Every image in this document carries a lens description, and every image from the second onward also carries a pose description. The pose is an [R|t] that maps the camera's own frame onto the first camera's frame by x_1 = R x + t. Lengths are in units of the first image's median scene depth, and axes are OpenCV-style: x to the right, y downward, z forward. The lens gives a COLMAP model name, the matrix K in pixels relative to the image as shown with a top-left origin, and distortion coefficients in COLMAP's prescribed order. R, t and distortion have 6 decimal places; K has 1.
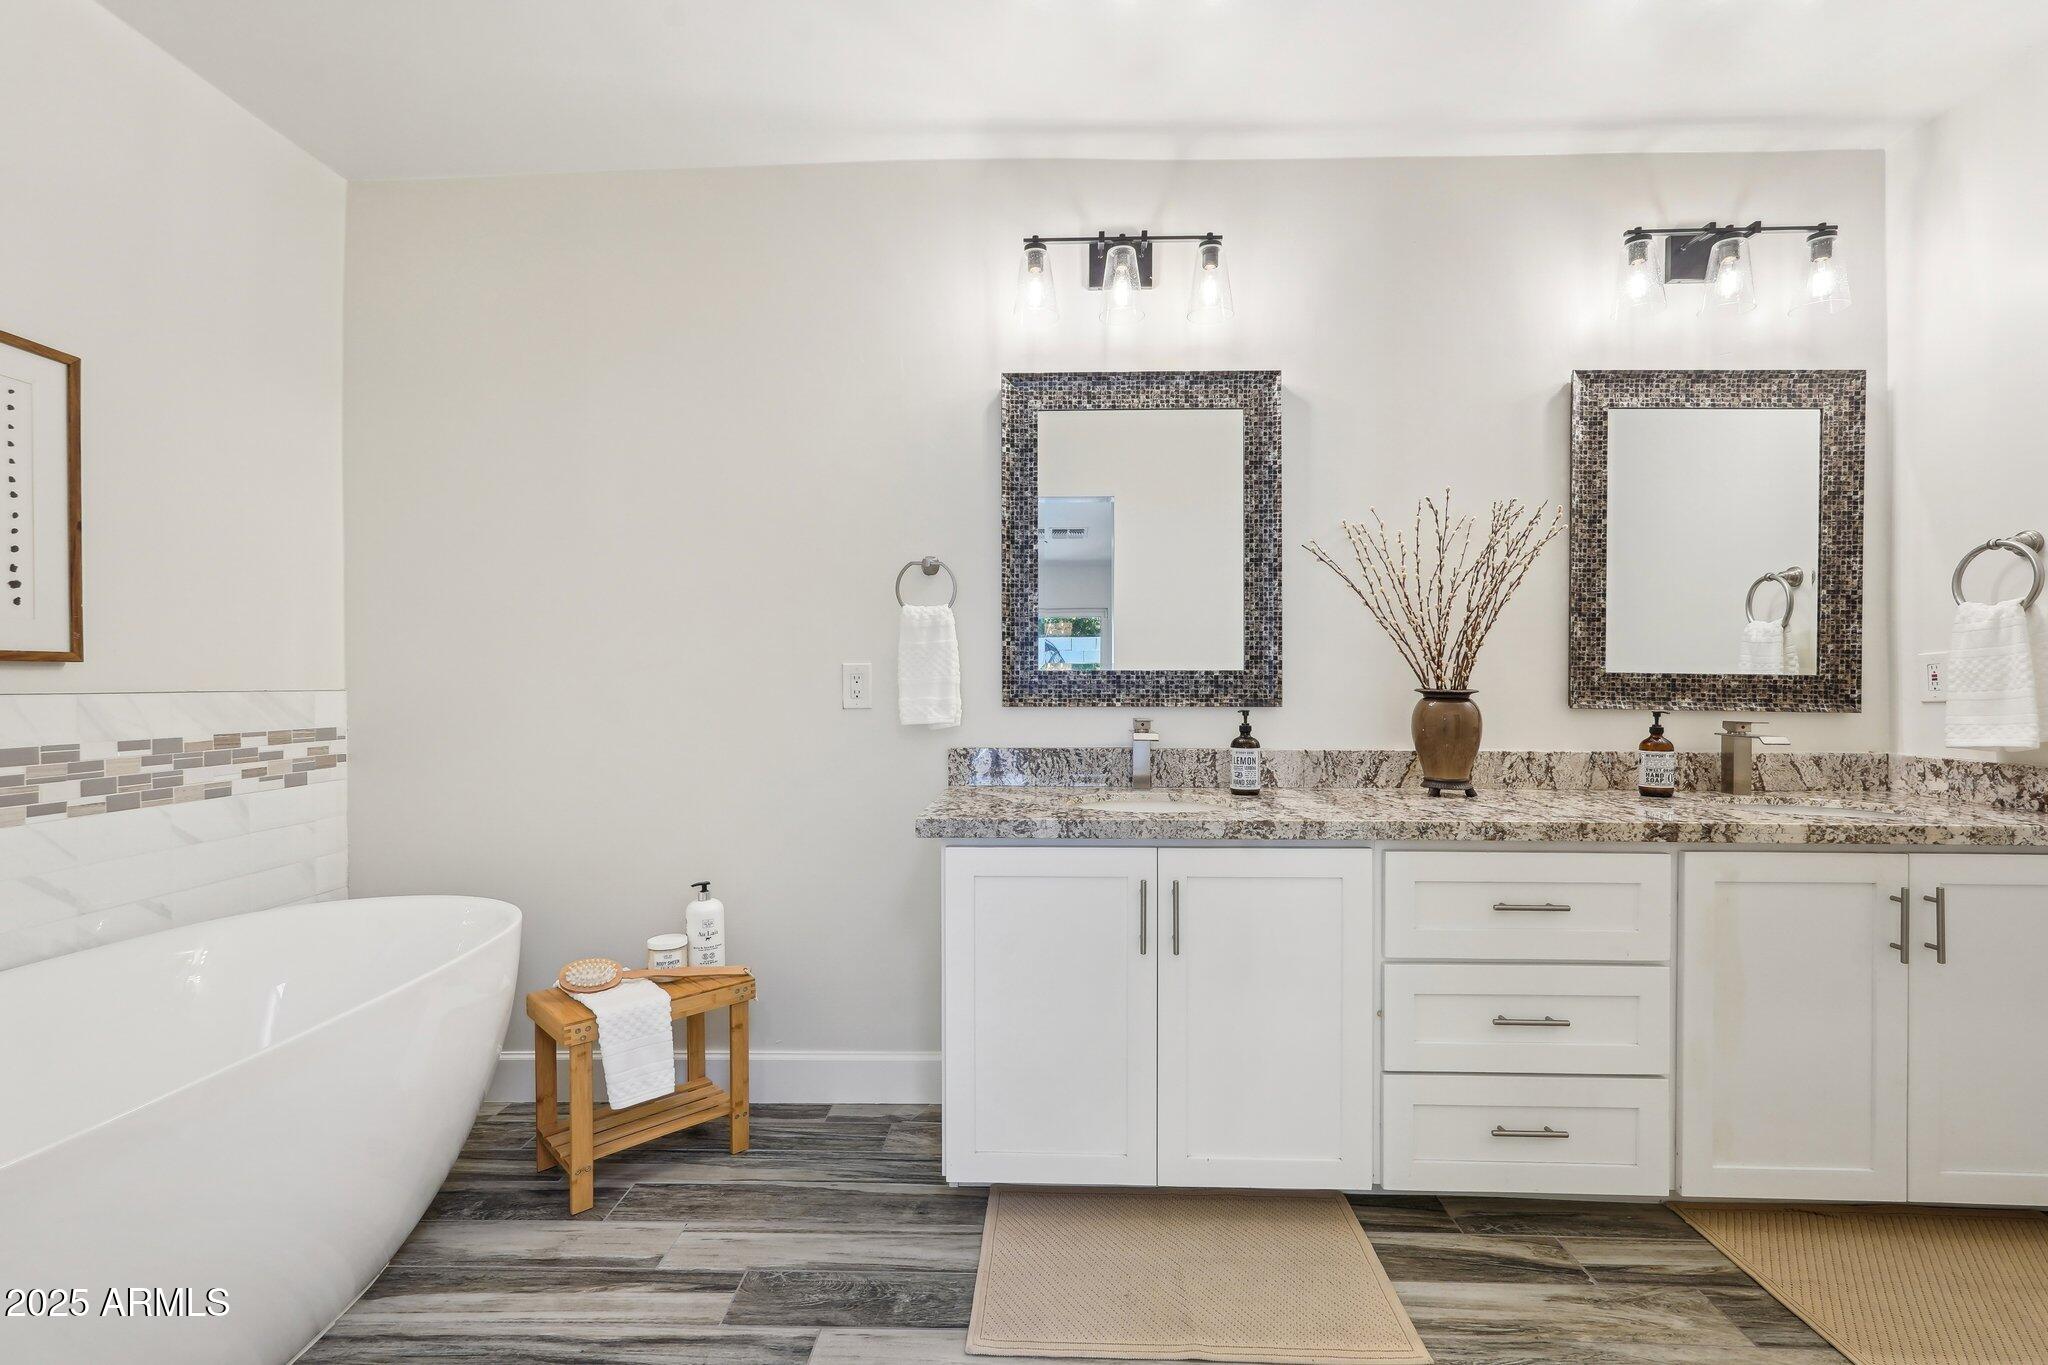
lens RADIAL K [[918.2, 0, 1024.1], [0, 918.2, 684.4], [0, 0, 1]] dist [0.003513, 0.001302]
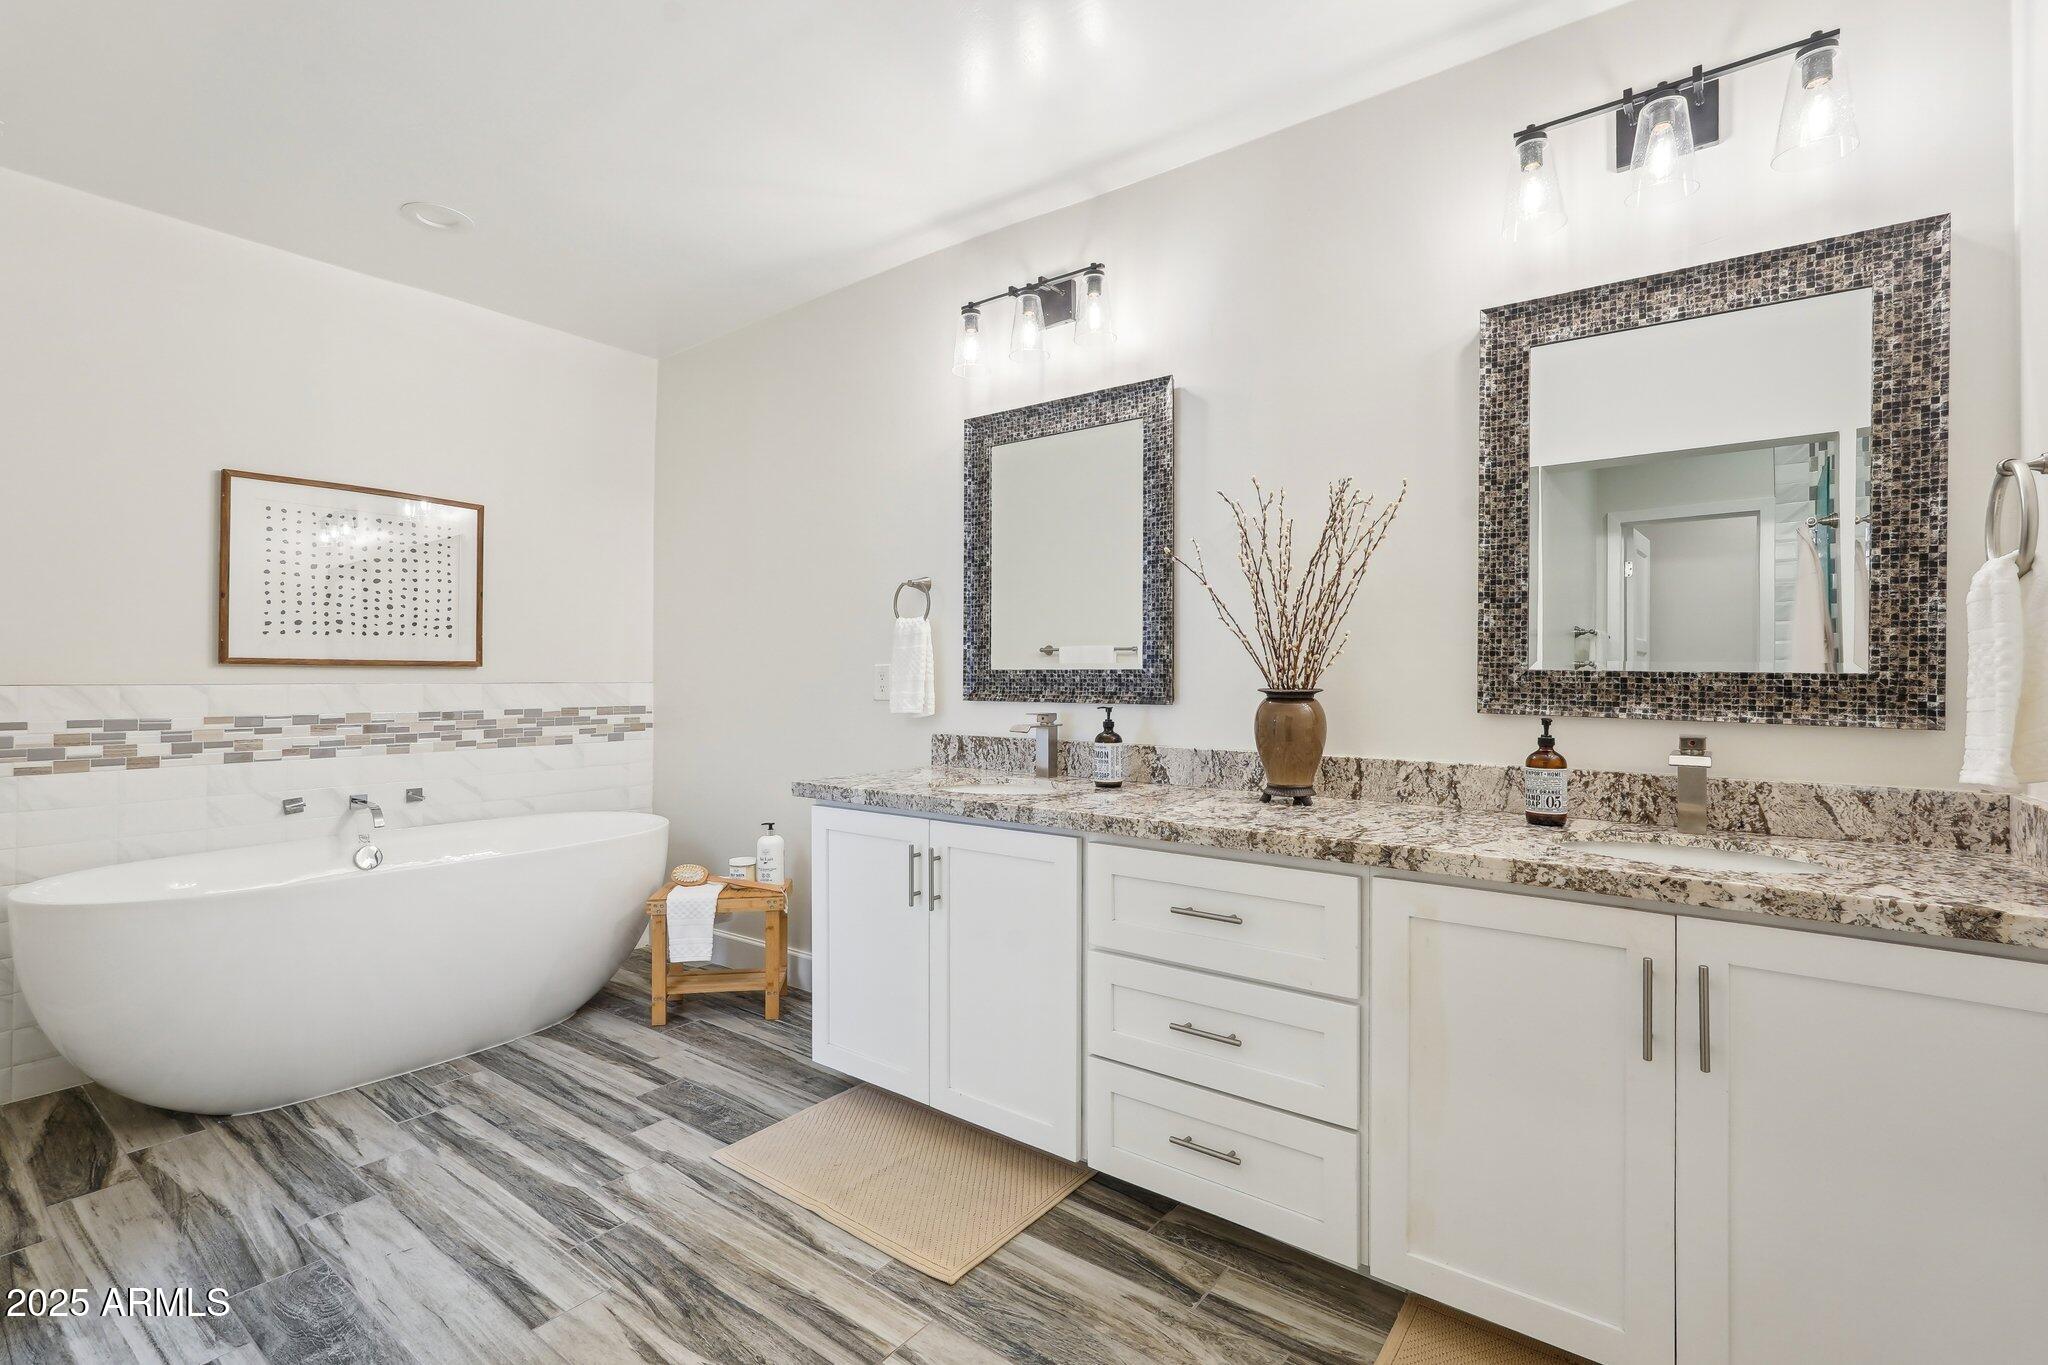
lens RADIAL K [[918.2, 0, 1020.5], [0, 918.2, 672.9], [0, 0, 1]] dist [0.003513, 0.001302]
pose [[0.818088, -0.000663, -0.575092, 0.749751], [-0.007285, 0.999907, -0.011516, 0.002092], [0.575047, 0.013611, 0.818007, 0.076967]]
